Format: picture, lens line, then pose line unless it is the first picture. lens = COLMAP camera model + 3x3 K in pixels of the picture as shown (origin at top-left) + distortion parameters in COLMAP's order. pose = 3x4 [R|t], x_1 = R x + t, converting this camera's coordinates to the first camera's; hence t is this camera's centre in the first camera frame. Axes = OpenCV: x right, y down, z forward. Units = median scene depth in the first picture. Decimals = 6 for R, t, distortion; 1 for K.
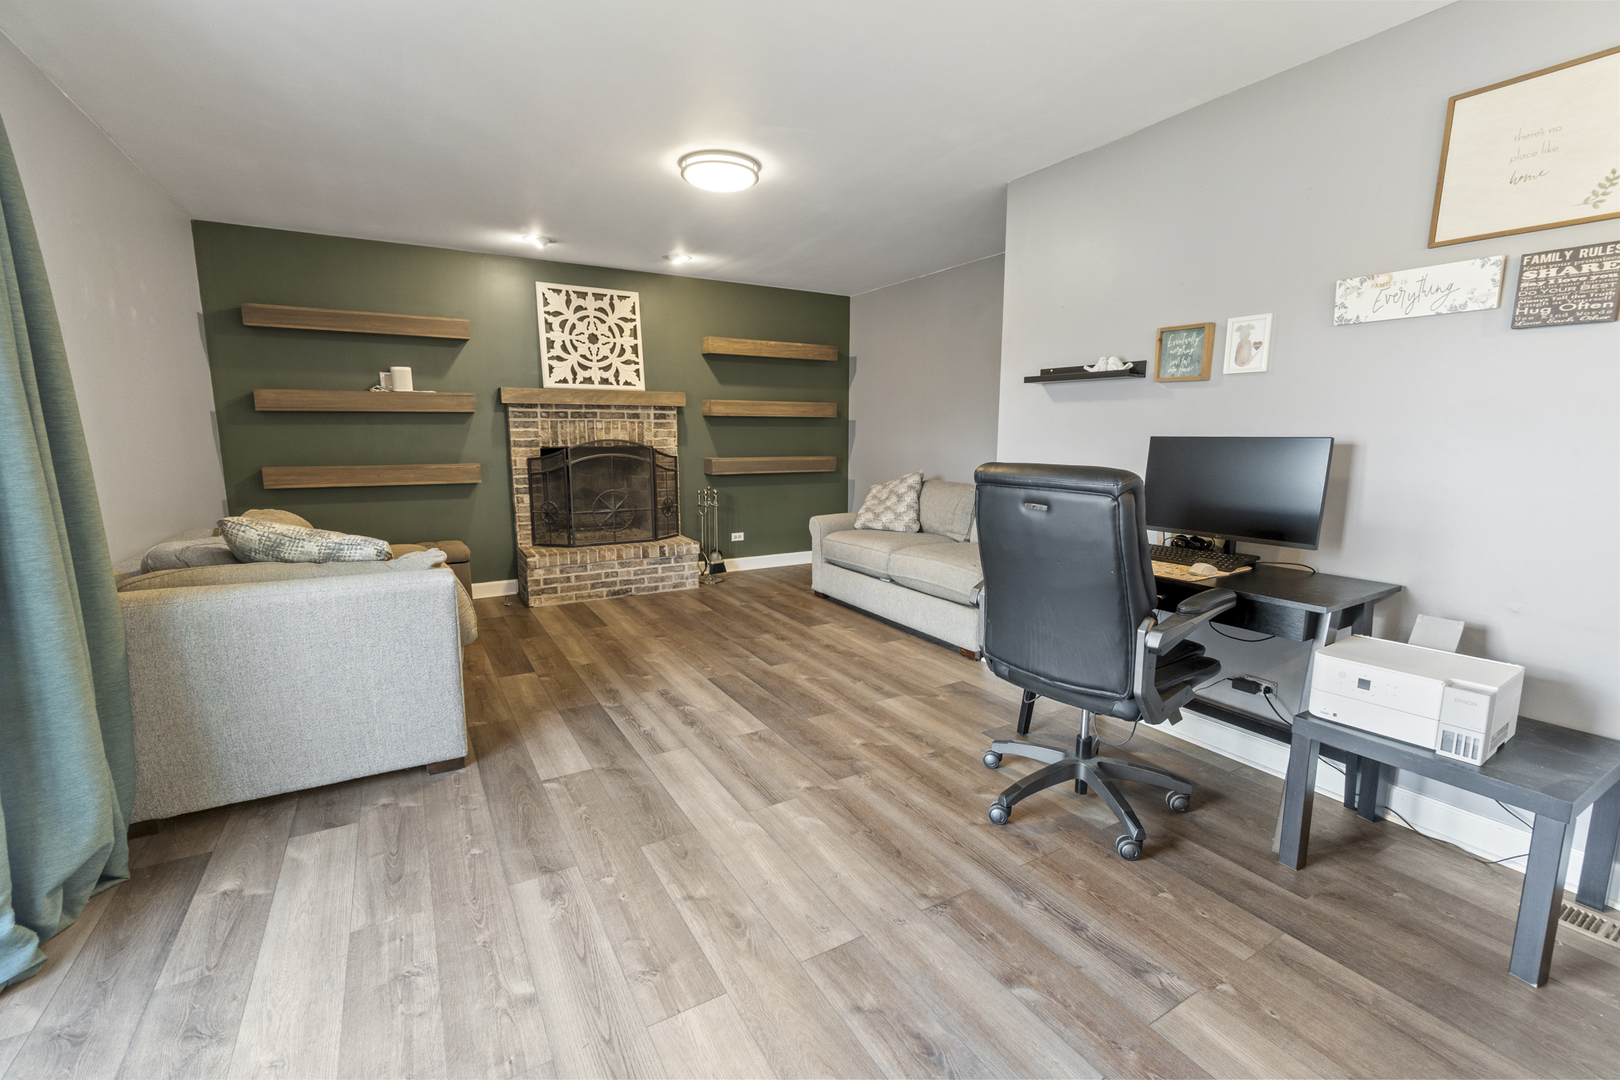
lens RADIAL K [[697.5, 0, 810.0], [0, 697.5, 540.0], [0, 0, 1]] dist [-0.002193, -0.000041]
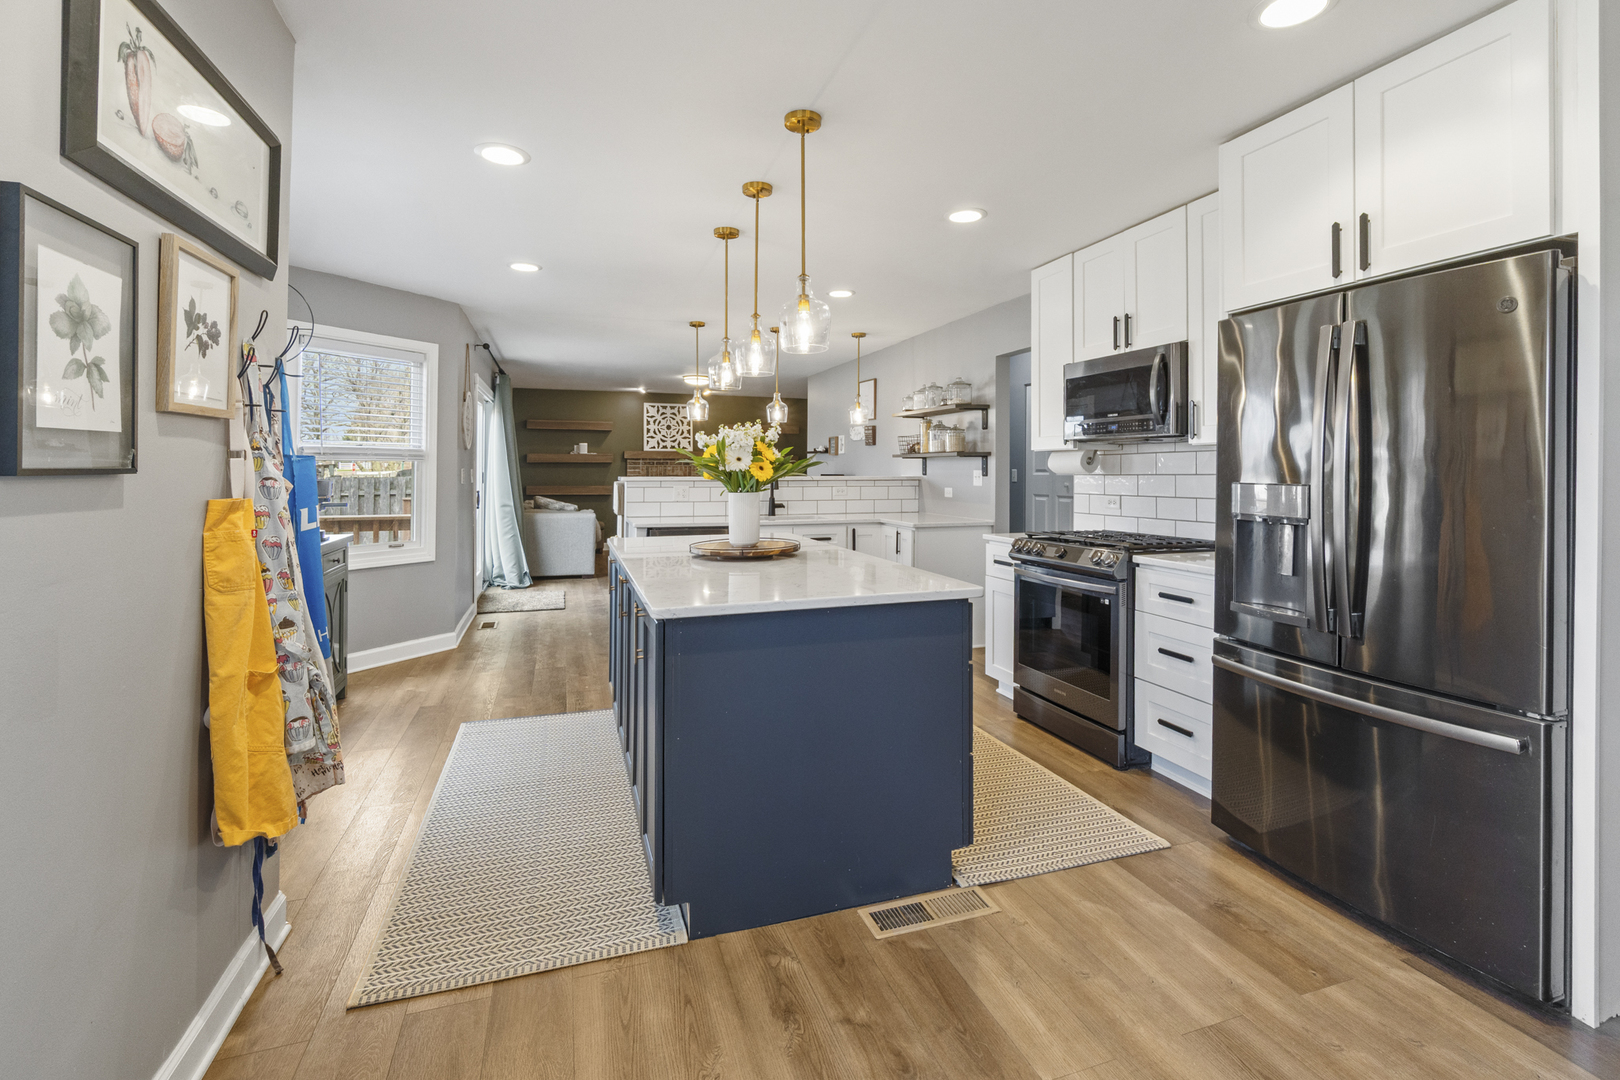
lens RADIAL K [[725.4, 0, 816.8], [0, 725.4, 466.6], [0, 0, 1]] dist [-0.000897, -0.000017]
pose [[0.981120, 0.004223, -0.193352, 0.550628], [-0.034817, 0.987284, -0.155107, 0.150913], [0.190239, 0.158911, 0.968791, -1.013050]]
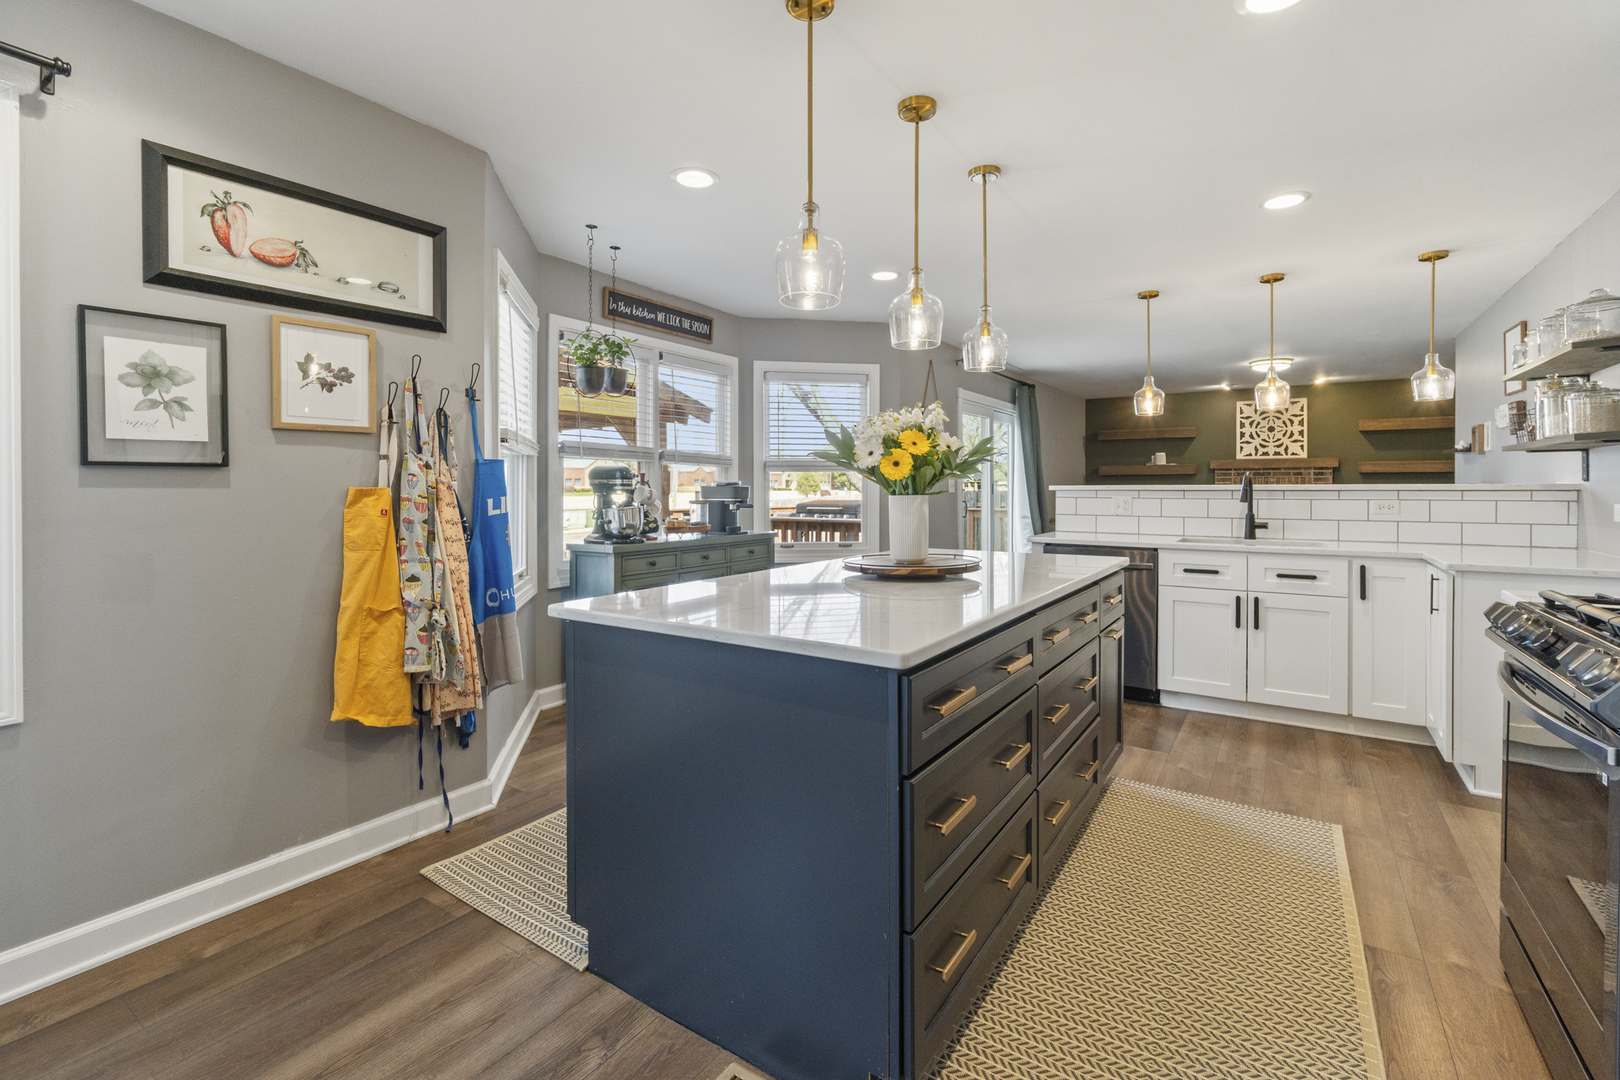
lens RADIAL K [[718.5, 0, 817.9], [0, 718.5, 490.0], [0, 0, 1]] dist [-0.002143, -0.000121]
pose [[0.444113, 0.005947, -0.895951, 0.764099], [-0.138297, 0.988449, -0.061991, 0.116973], [0.885233, 0.151439, 0.439806, -0.717595]]
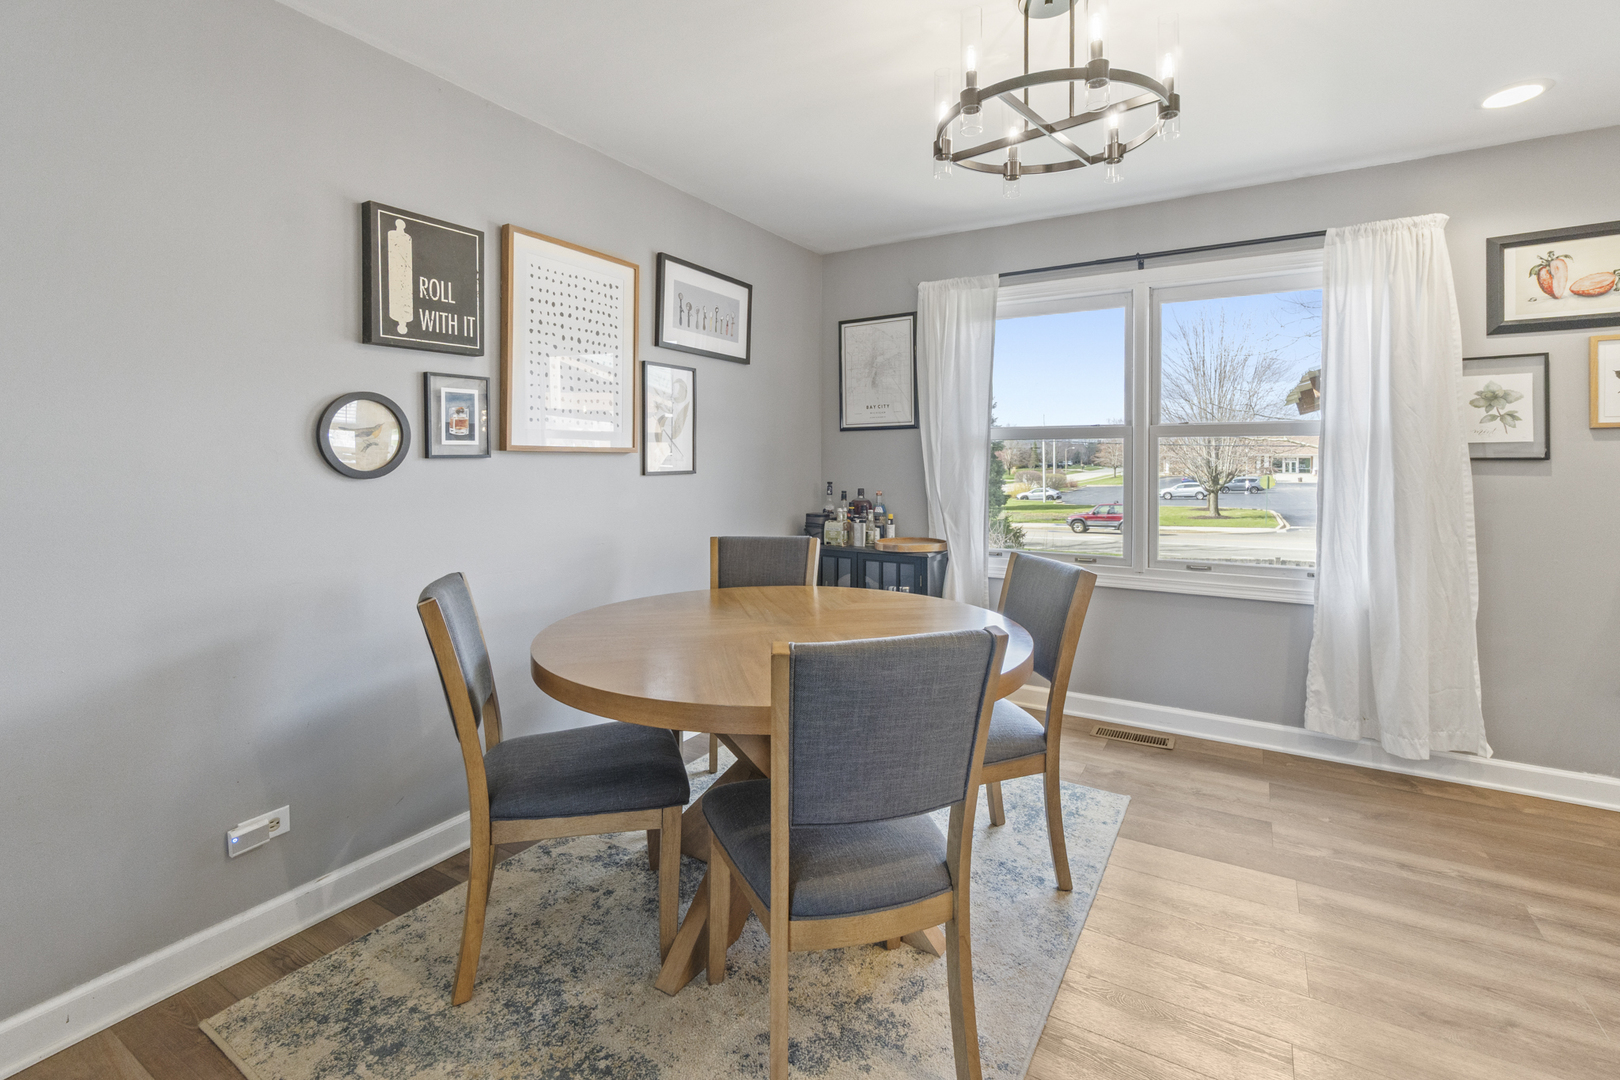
lens RADIAL K [[737.6, 0, 812.3], [0, 737.6, 463.0], [0, 0, 1]] dist [-0.000094, 0.000096]
pose [[-0.877875, 0.003482, -0.478877, 0.981906], [-0.072570, 0.987458, 0.140215, 0.091954], [0.473359, 0.157843, -0.866612, -0.626632]]
